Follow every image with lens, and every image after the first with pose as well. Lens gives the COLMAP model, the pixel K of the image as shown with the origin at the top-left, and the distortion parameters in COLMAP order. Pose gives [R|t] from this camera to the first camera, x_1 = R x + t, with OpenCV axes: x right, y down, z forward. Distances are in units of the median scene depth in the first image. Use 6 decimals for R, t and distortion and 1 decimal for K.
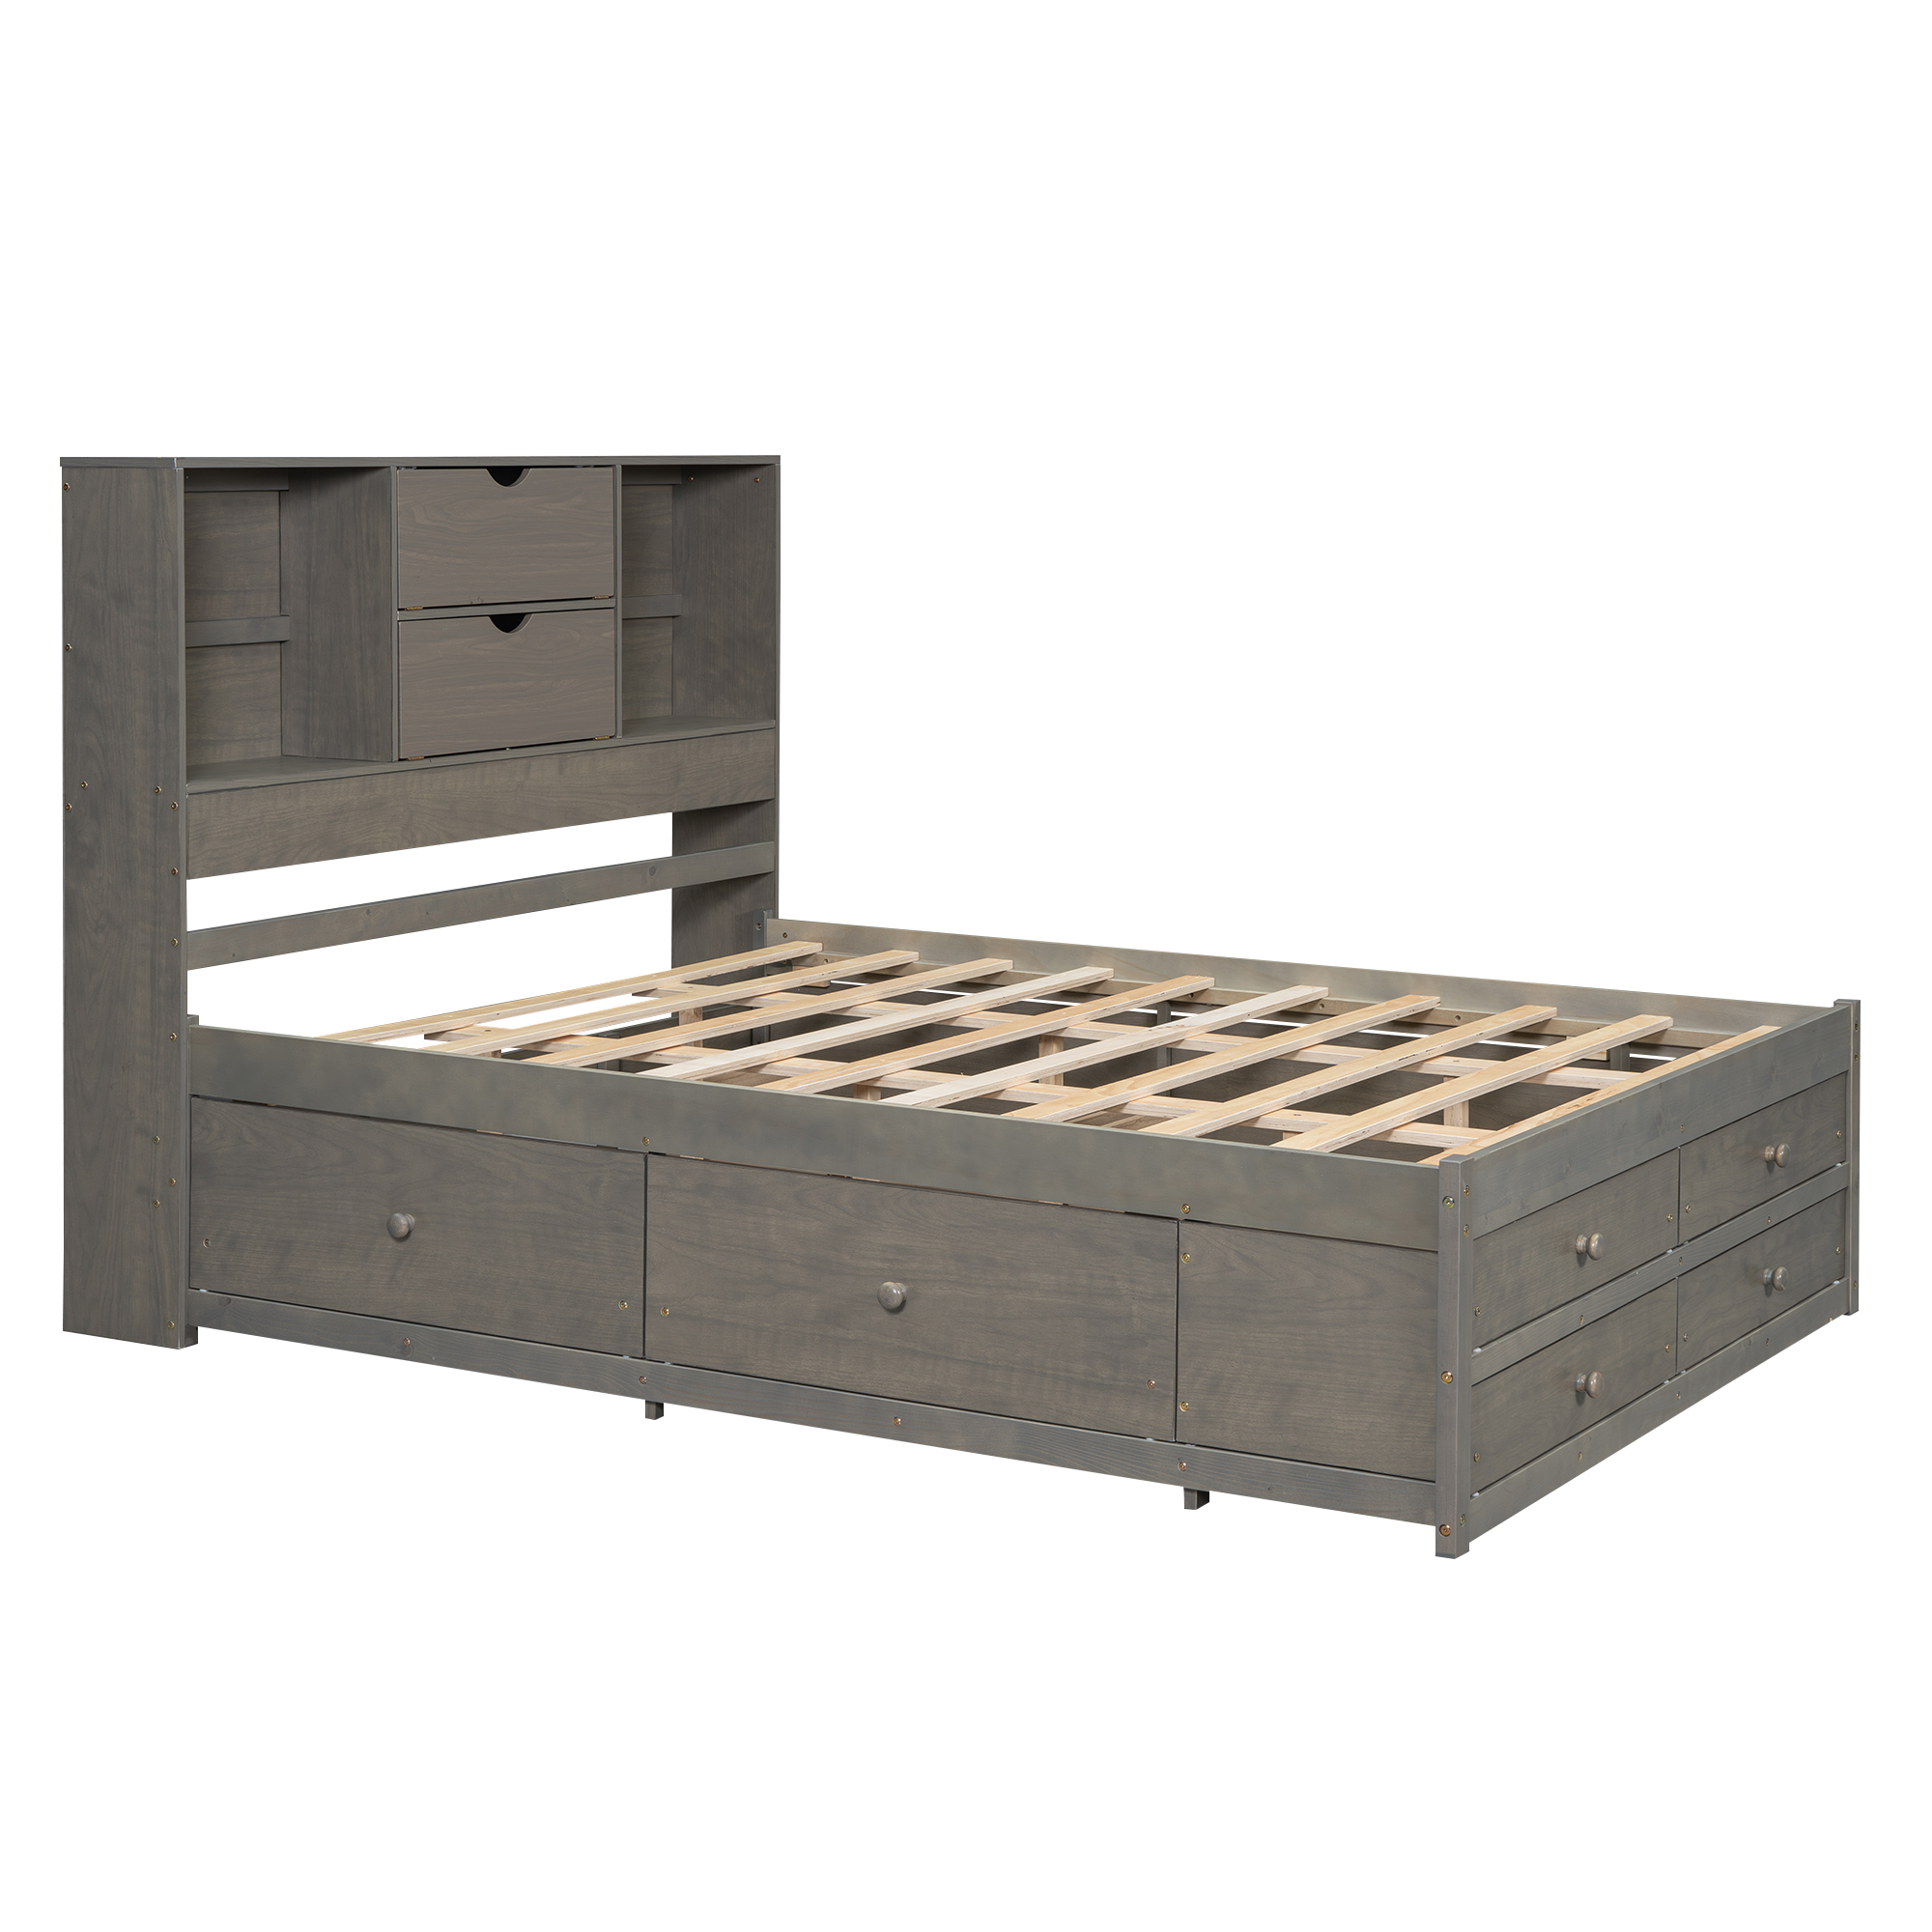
lens RADIAL K [[3926.1, 0, 974.5], [0, 3926.1, 839.6], [0, 0, 1]] dist [0.100583, -0.288486]
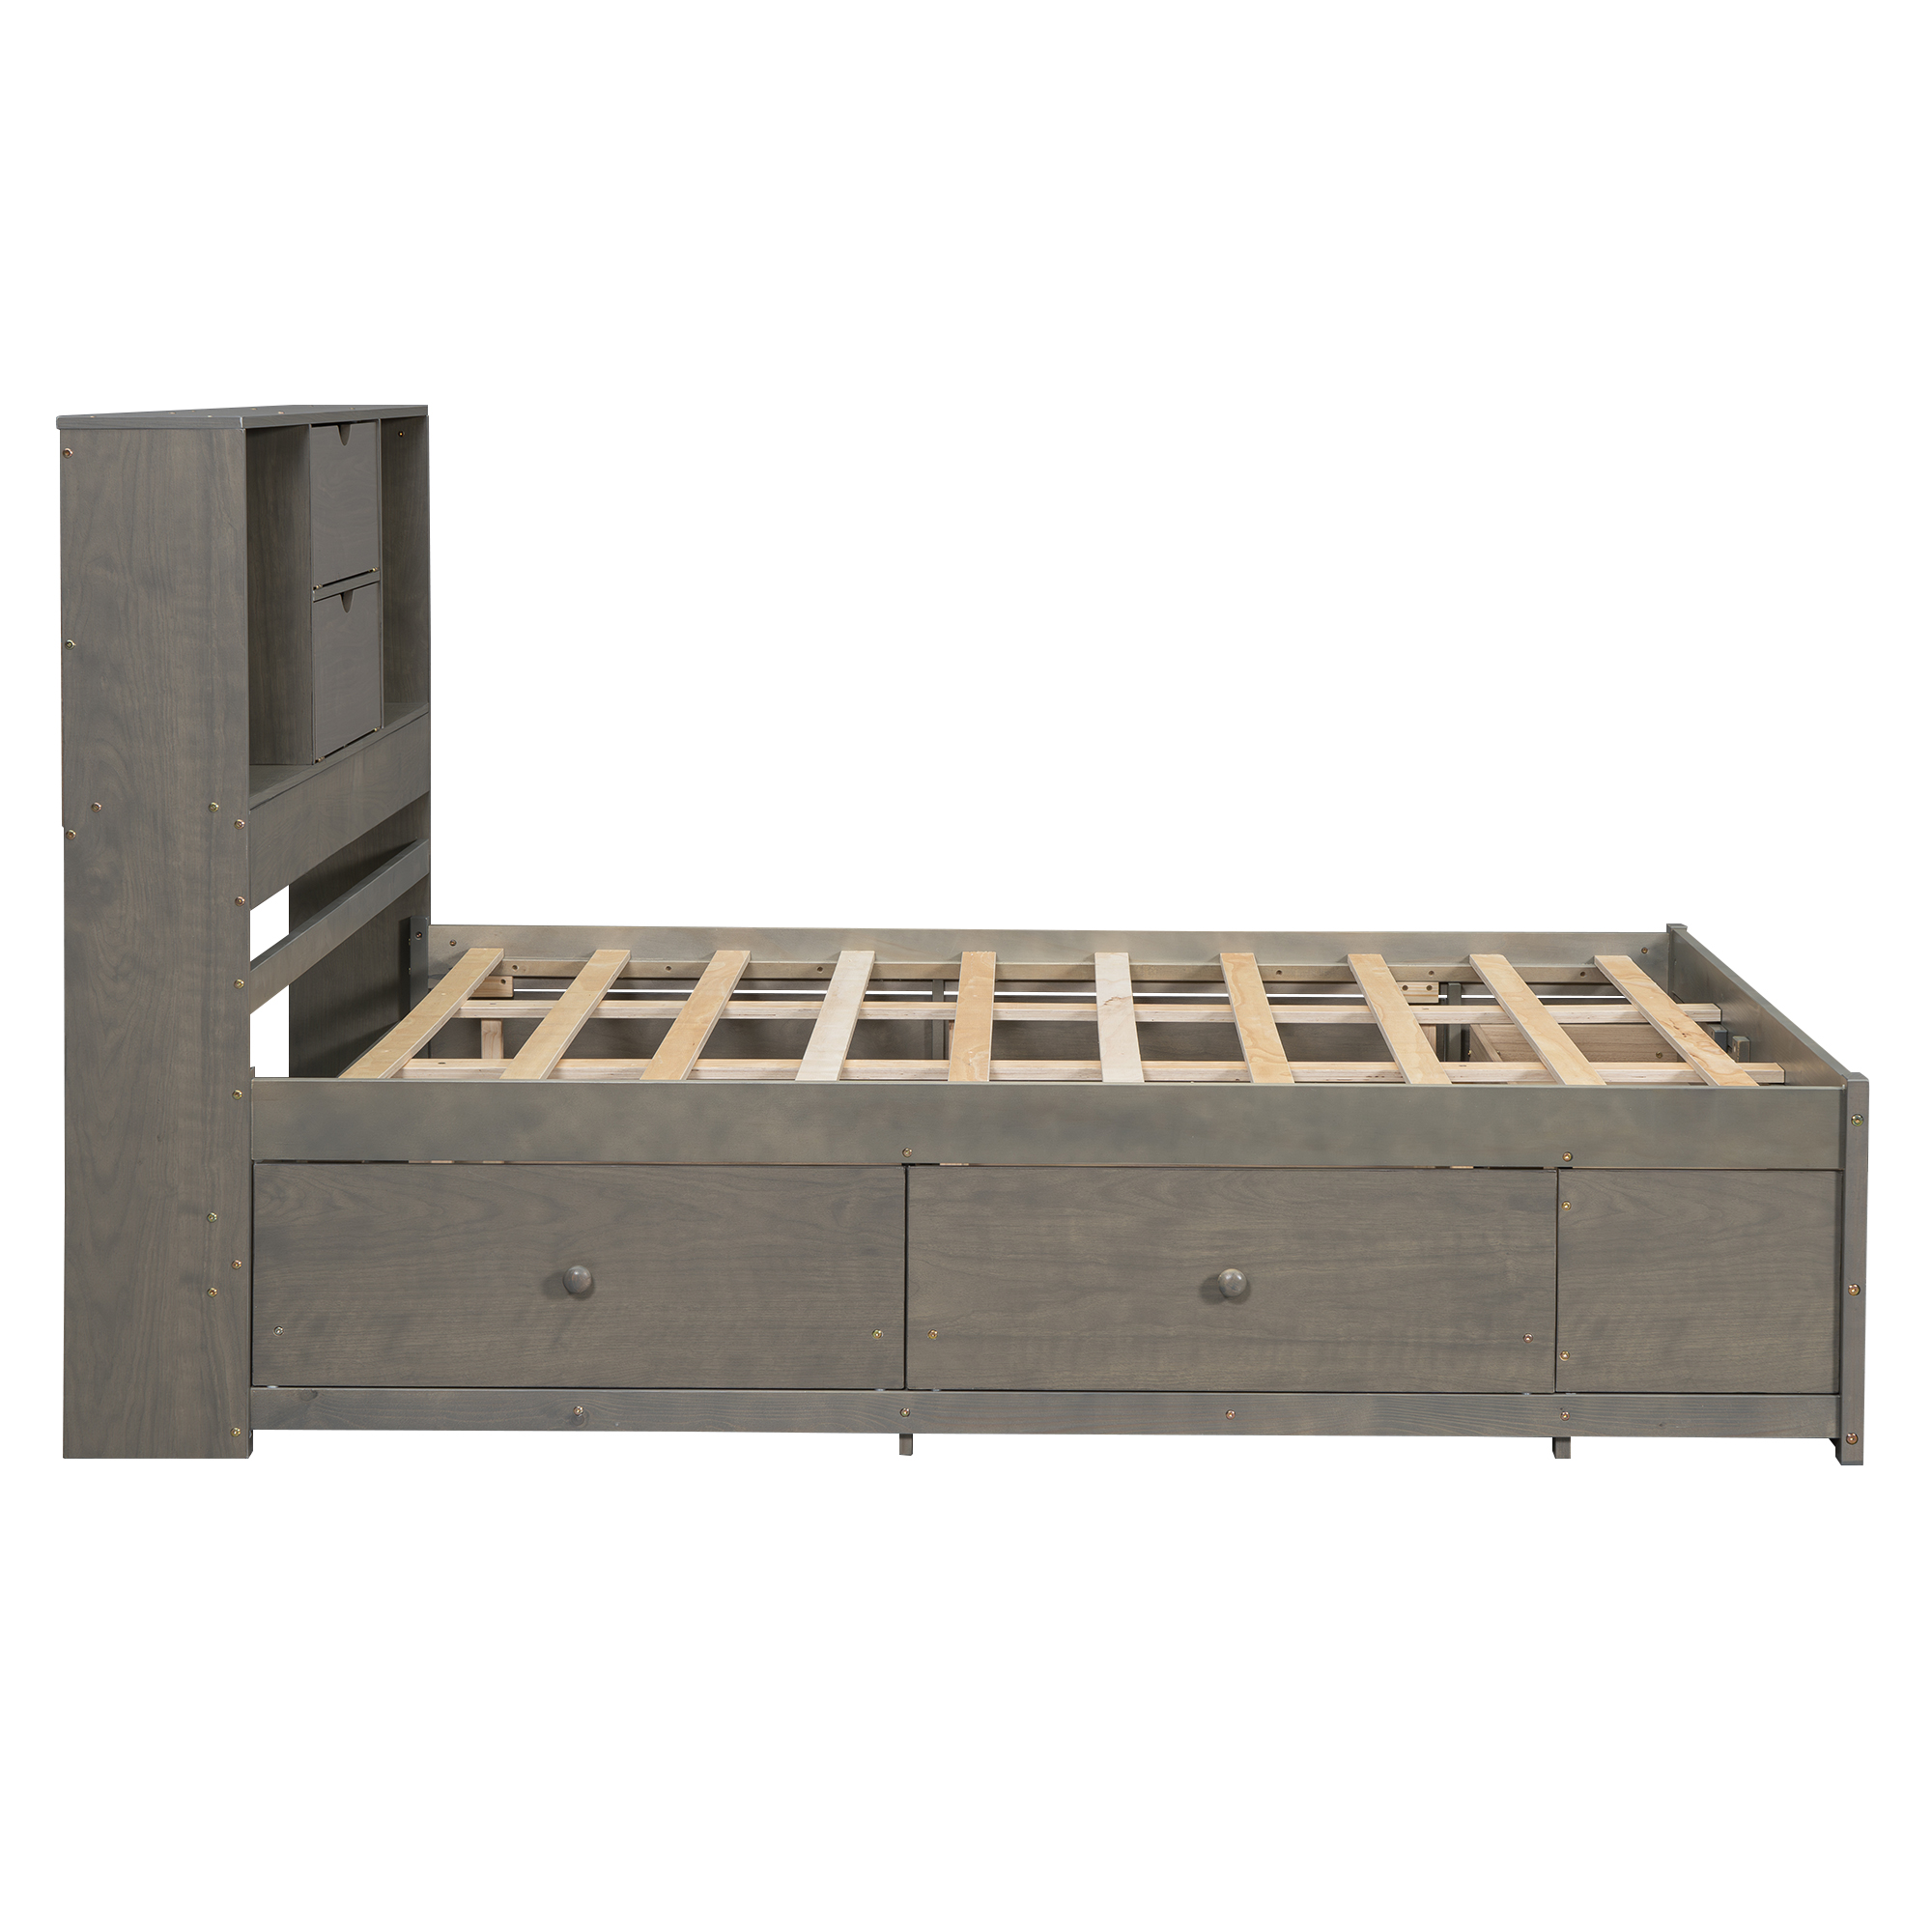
lens RADIAL K [[3926.1, 0, 974.5], [0, 3926.1, 839.6], [0, 0, 1]] dist [0.100583, -0.288486]
pose [[0.869899, -0.064502, 0.488994, -0.513767], [0.059119, 0.997900, 0.026461, -0.019610], [-0.489674, 0.005891, 0.871885, 0.189209]]
